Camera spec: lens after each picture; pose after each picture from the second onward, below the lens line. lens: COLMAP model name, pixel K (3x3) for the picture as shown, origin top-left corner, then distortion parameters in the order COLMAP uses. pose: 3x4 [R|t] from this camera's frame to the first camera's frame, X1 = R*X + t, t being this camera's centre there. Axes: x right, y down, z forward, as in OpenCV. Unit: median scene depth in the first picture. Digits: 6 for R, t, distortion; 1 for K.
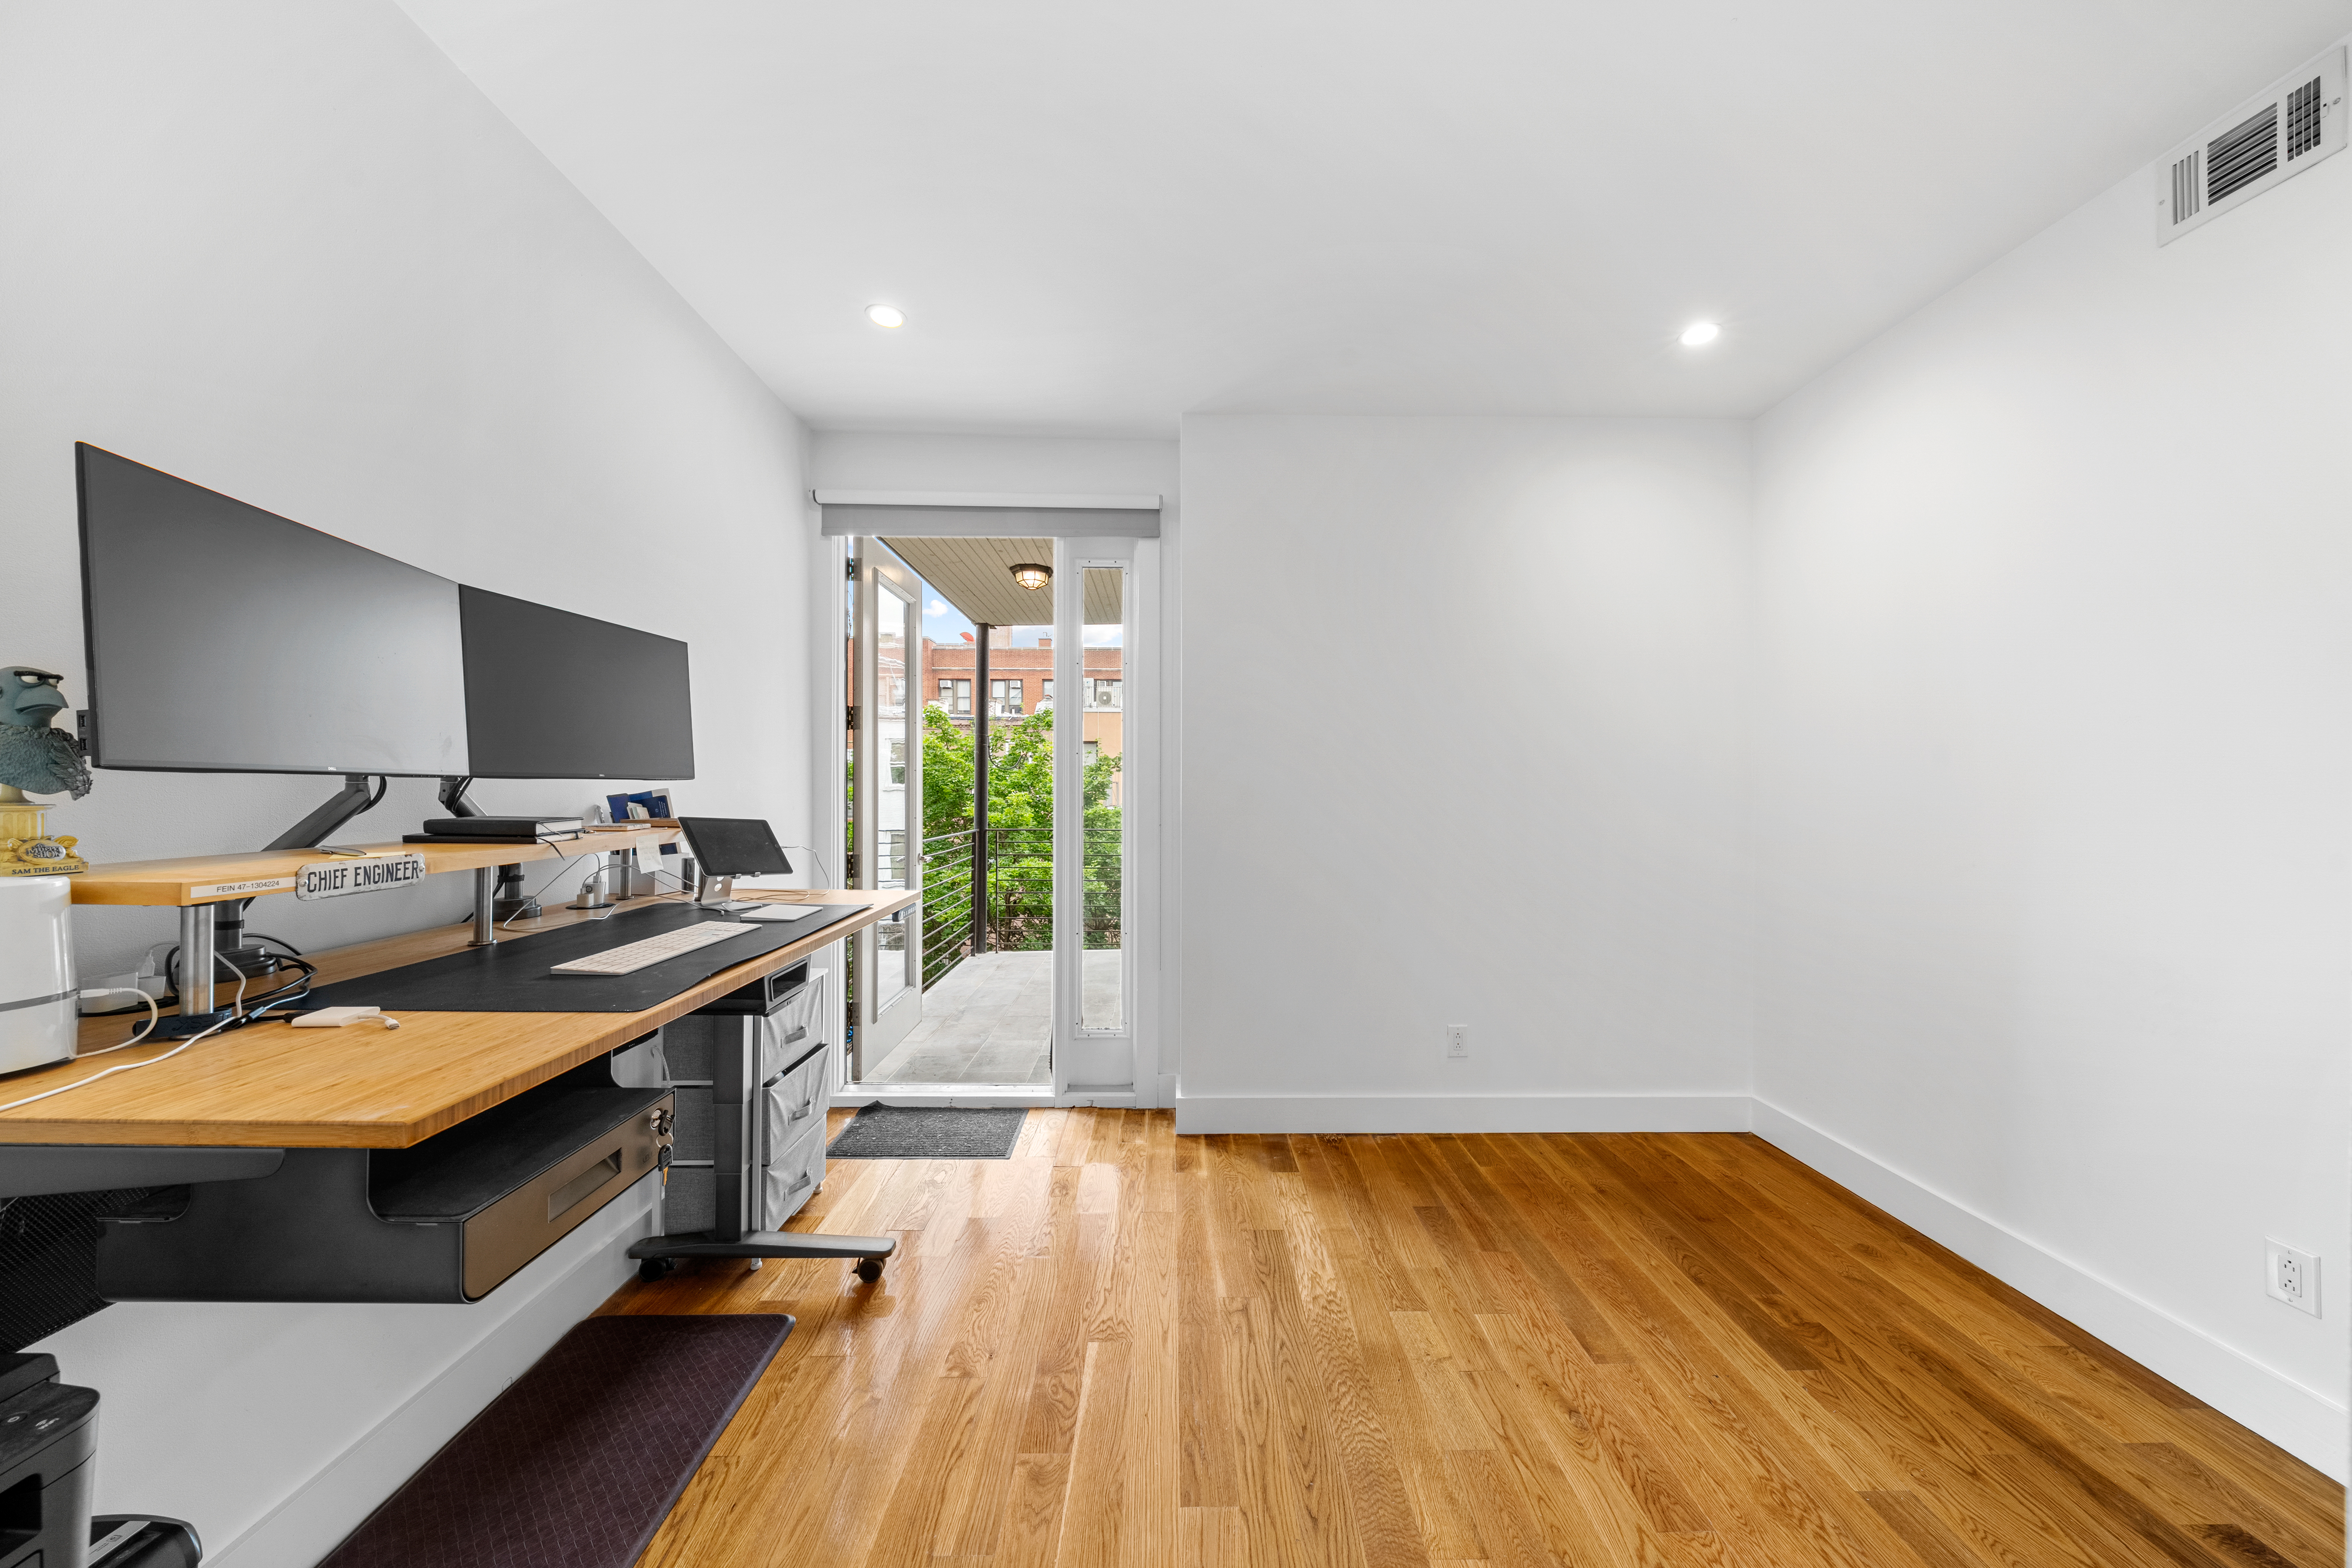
lens RADIAL K [[845.9, 0, 1176.0], [0, 845.9, 784.0], [0, 0, 1]] dist [-0.000082, -0.000001]
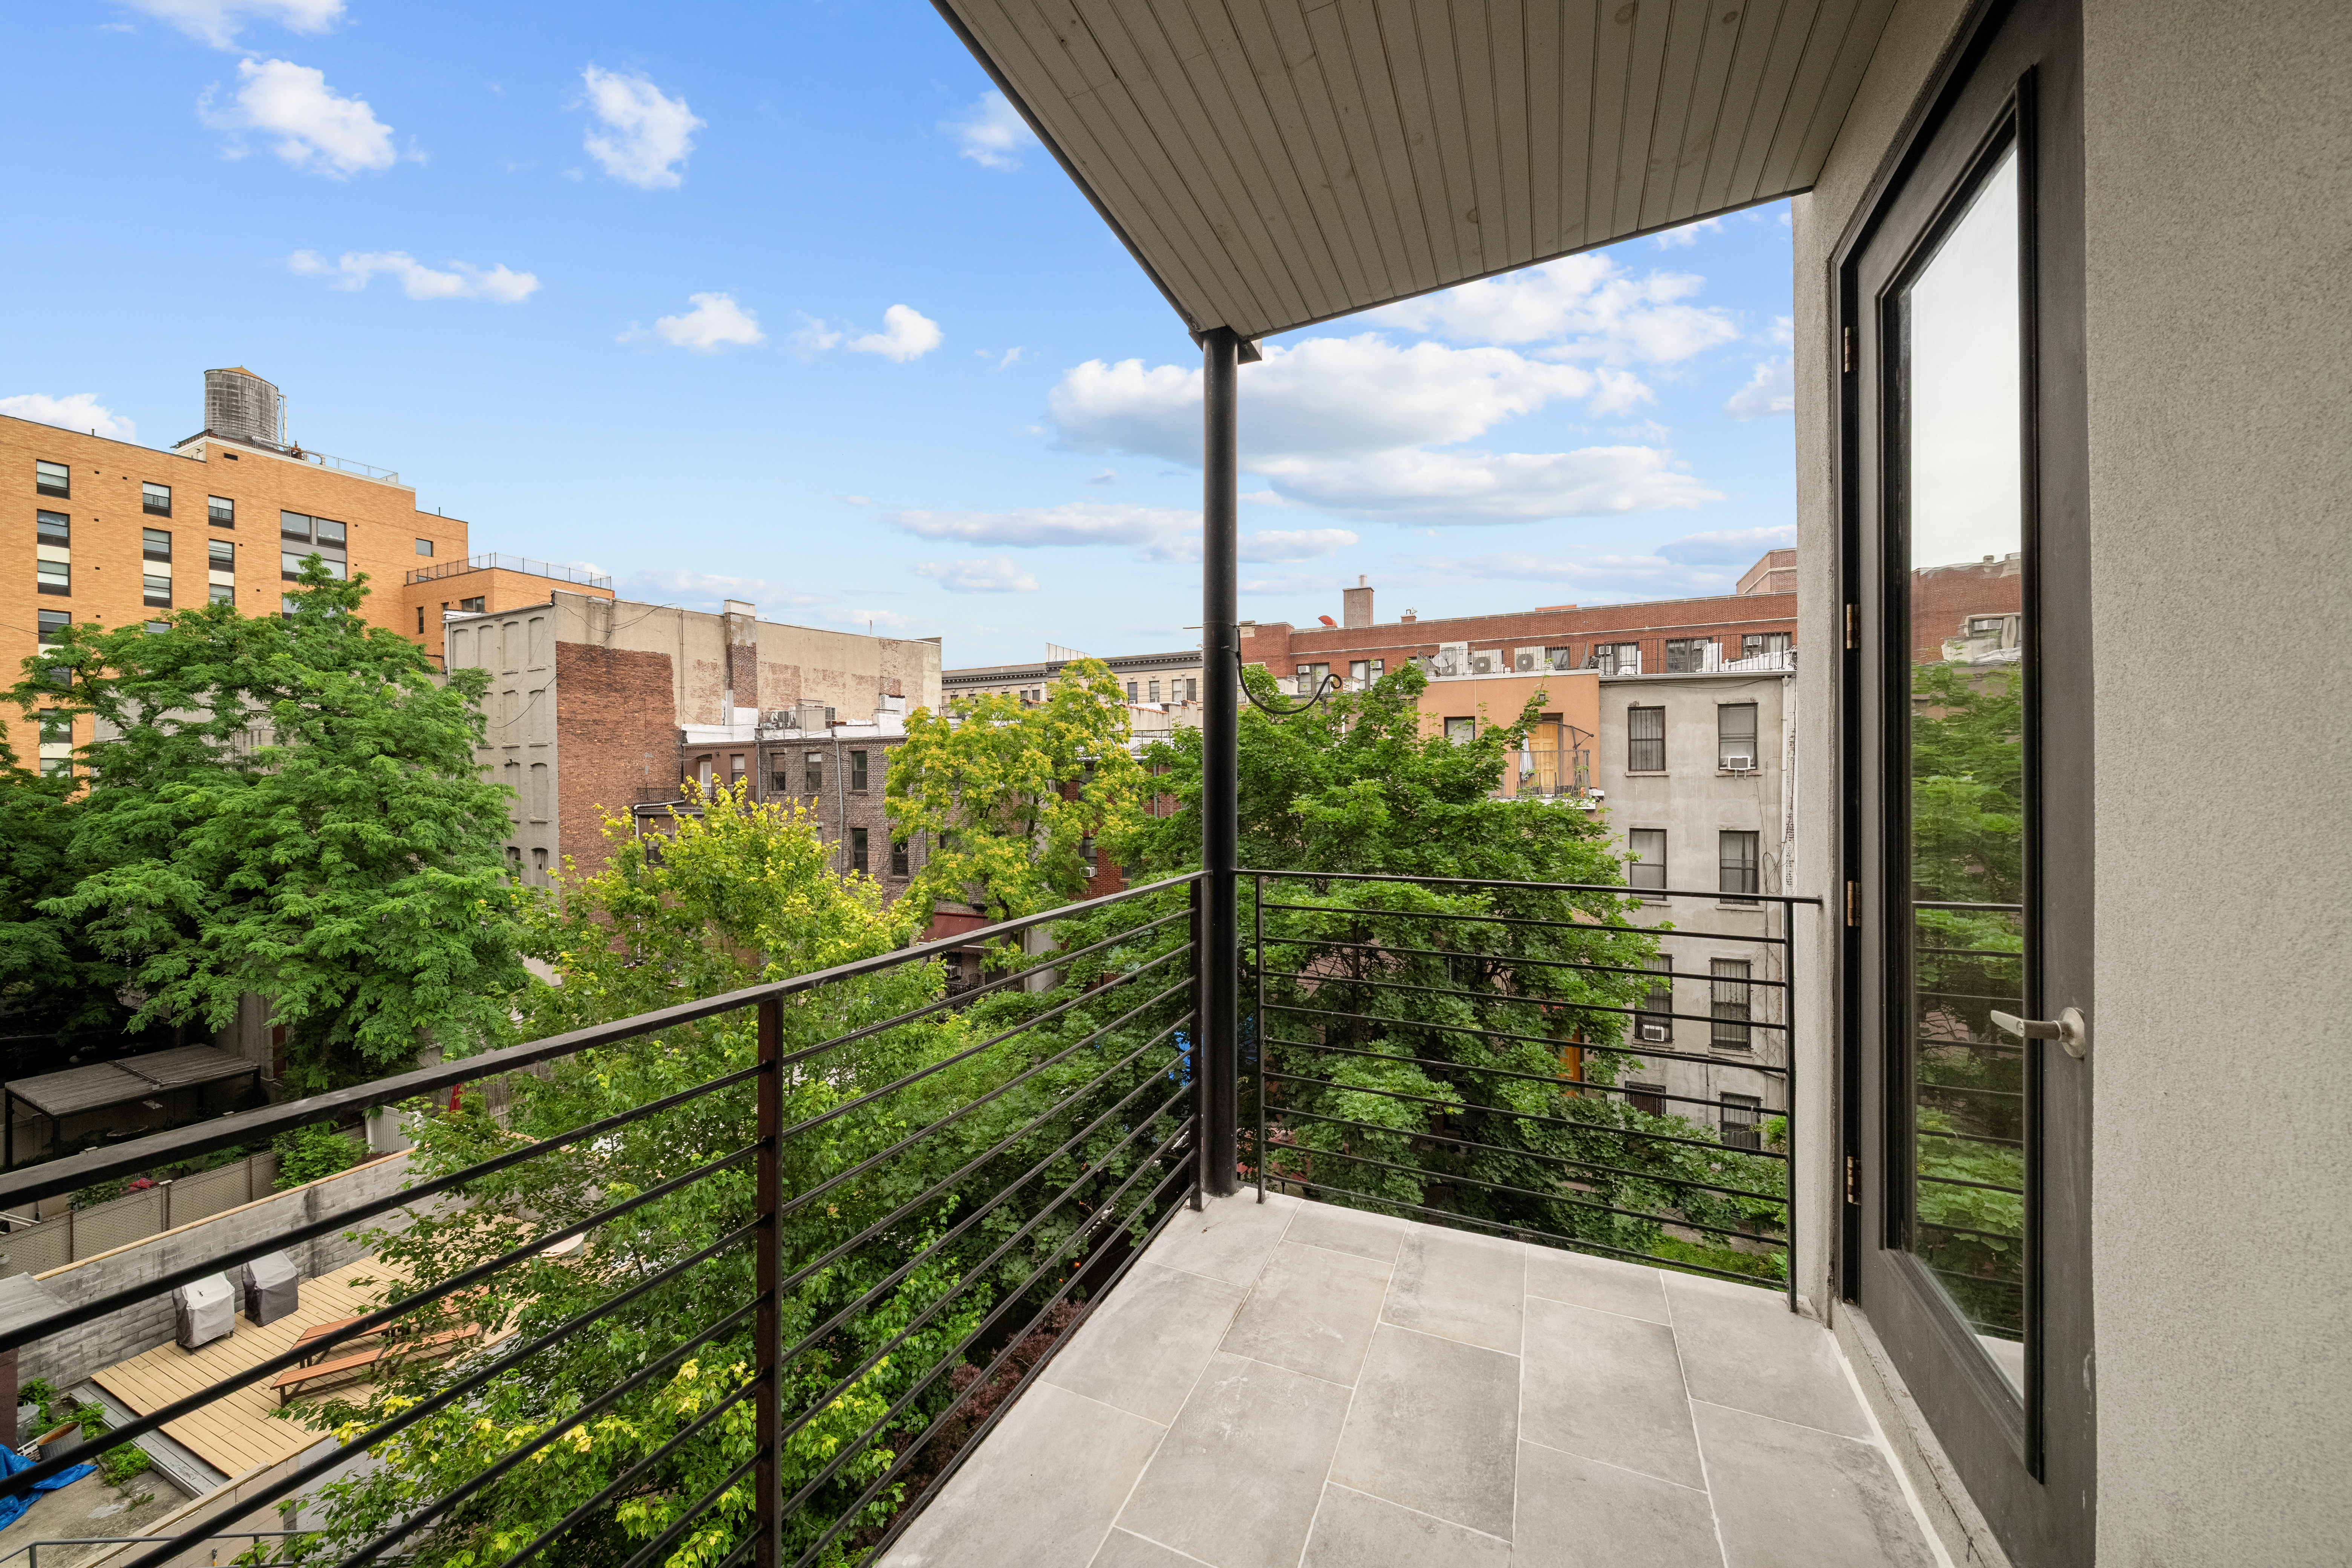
lens RADIAL K [[845.9, 0, 1176.0], [0, 845.9, 784.0], [0, 0, 1]] dist [-0.000082, -0.000001]
pose [[0.911123, -0.006895, -0.412077, -0.037451], [0.012606, 0.999858, 0.011143, 0.003531], [0.411942, -0.015347, 0.911081, 0.270019]]
